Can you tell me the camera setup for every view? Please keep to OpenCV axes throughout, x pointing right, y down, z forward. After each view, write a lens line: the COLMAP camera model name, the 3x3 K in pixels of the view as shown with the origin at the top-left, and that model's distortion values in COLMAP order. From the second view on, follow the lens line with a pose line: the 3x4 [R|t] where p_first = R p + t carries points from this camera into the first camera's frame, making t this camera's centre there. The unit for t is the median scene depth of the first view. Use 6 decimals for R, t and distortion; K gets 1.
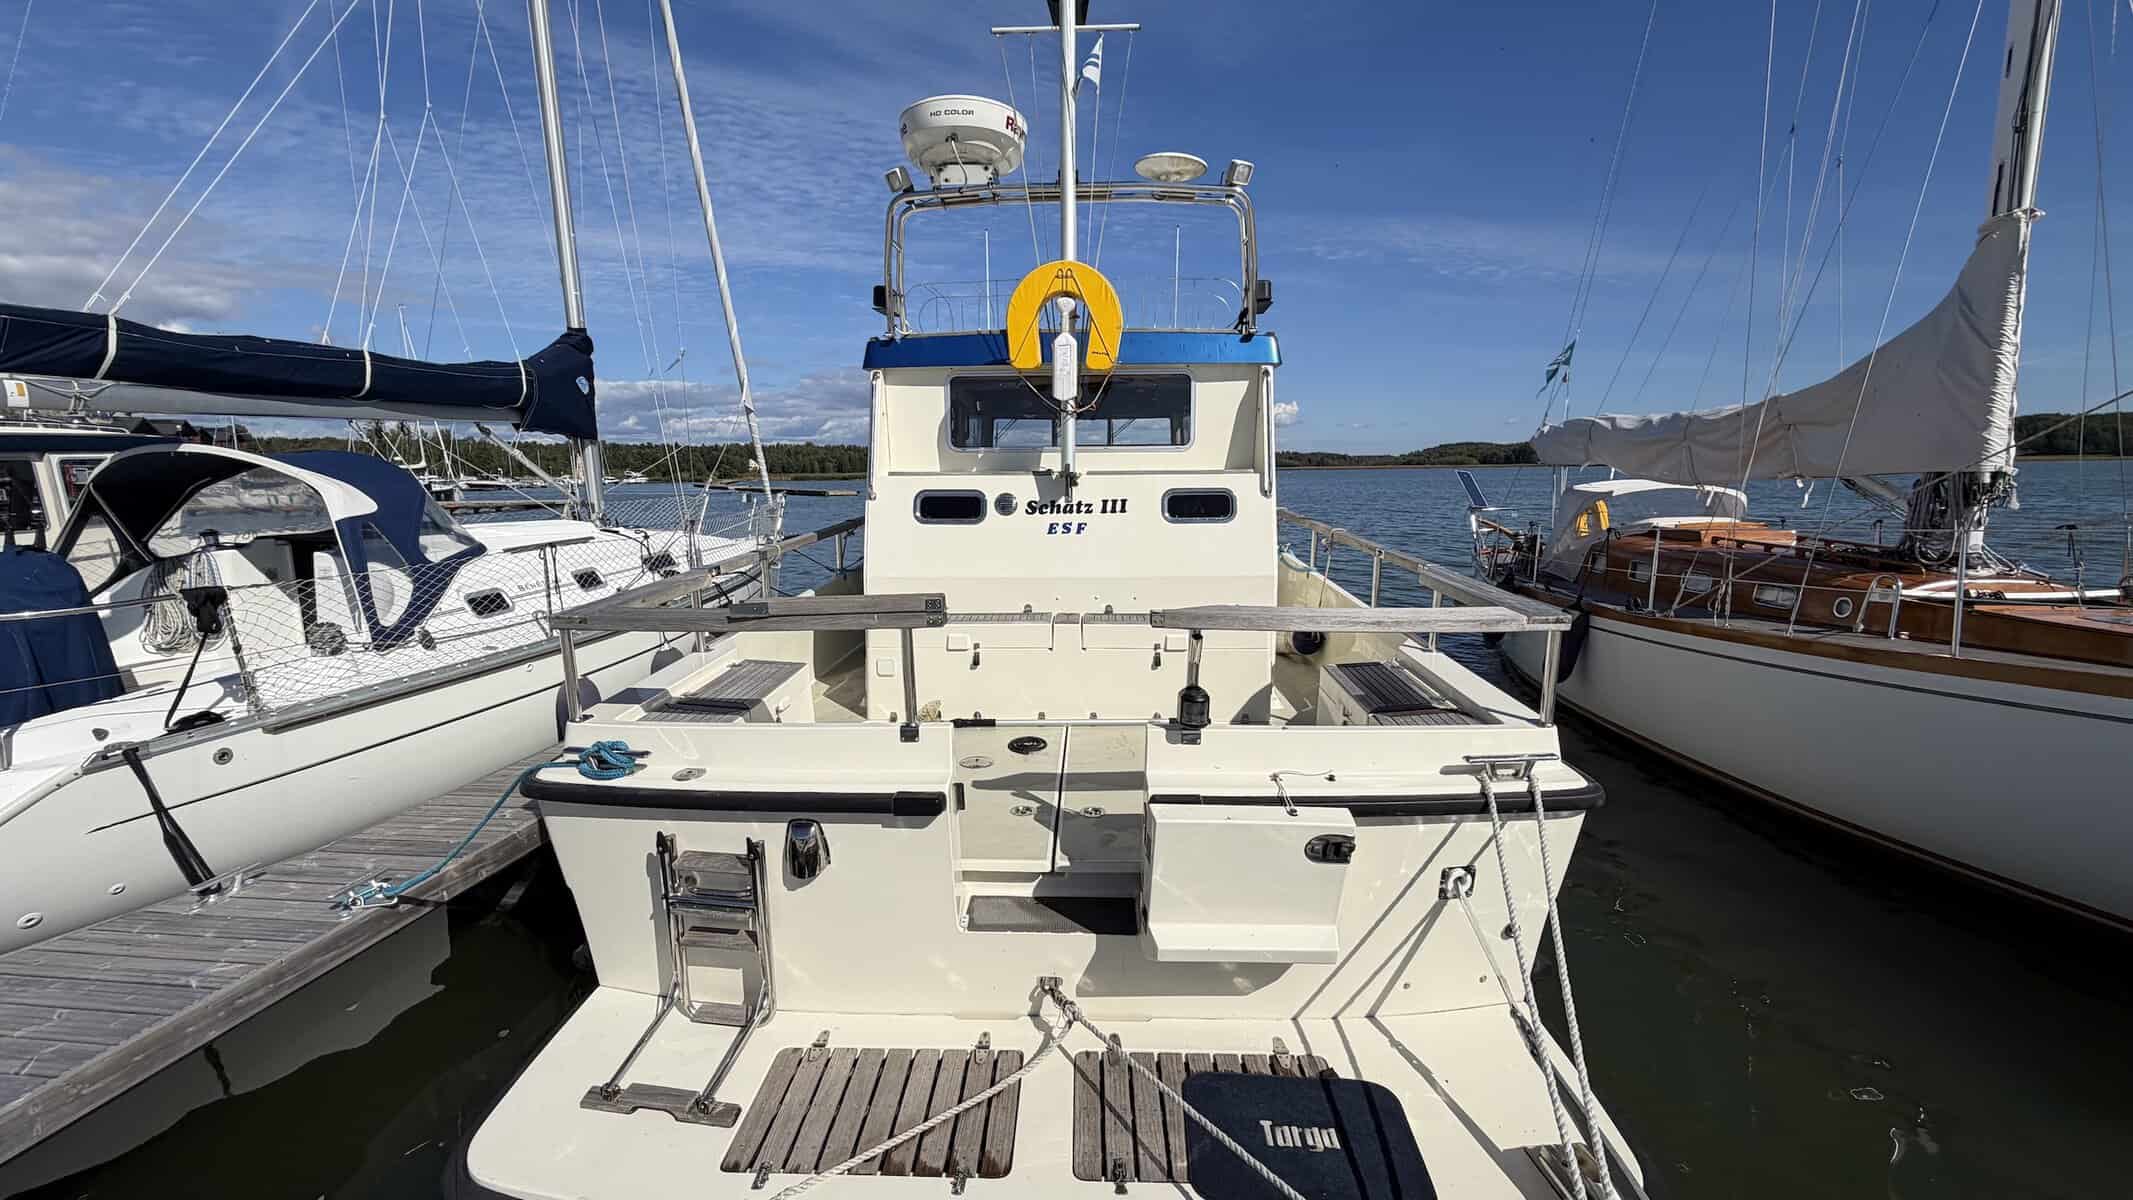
lens RADIAL K [[865.7, 0, 1069.8], [0, 865.7, 586.9], [0, 0, 1]] dist [-0.006062, -0.000037]
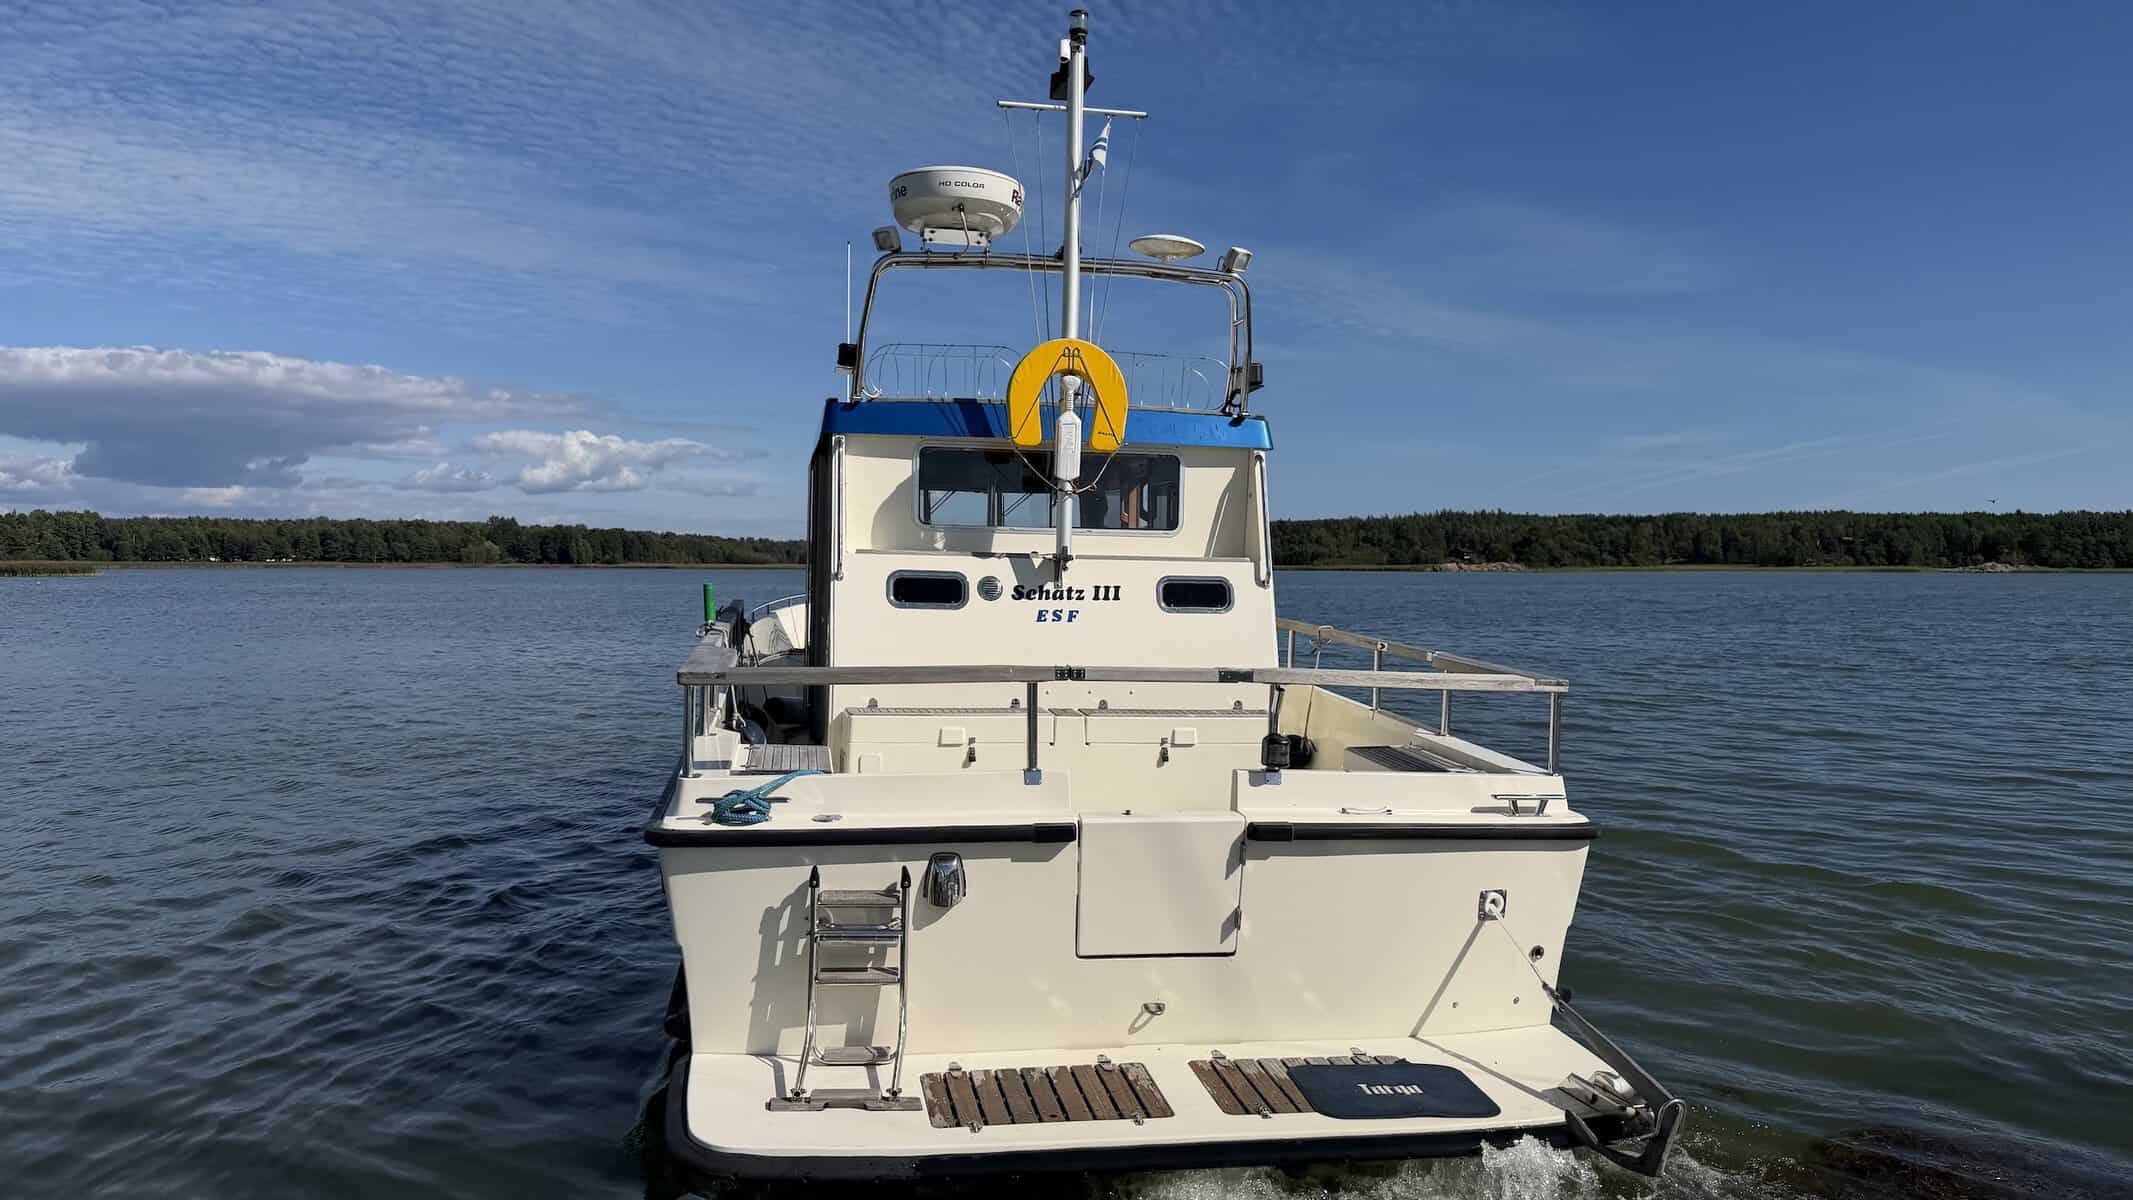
lens RADIAL K [[1512.4, 0, 1050.2], [0, 1512.4, 585.1], [0, 0, 1]] dist [0.015271, -0.014298]
pose [[0.976211, 0.025528, 0.215313, -0.357136], [0.002624, 0.991581, -0.129460, 0.107613], [-0.216805, 0.126946, 0.967926, -0.552625]]
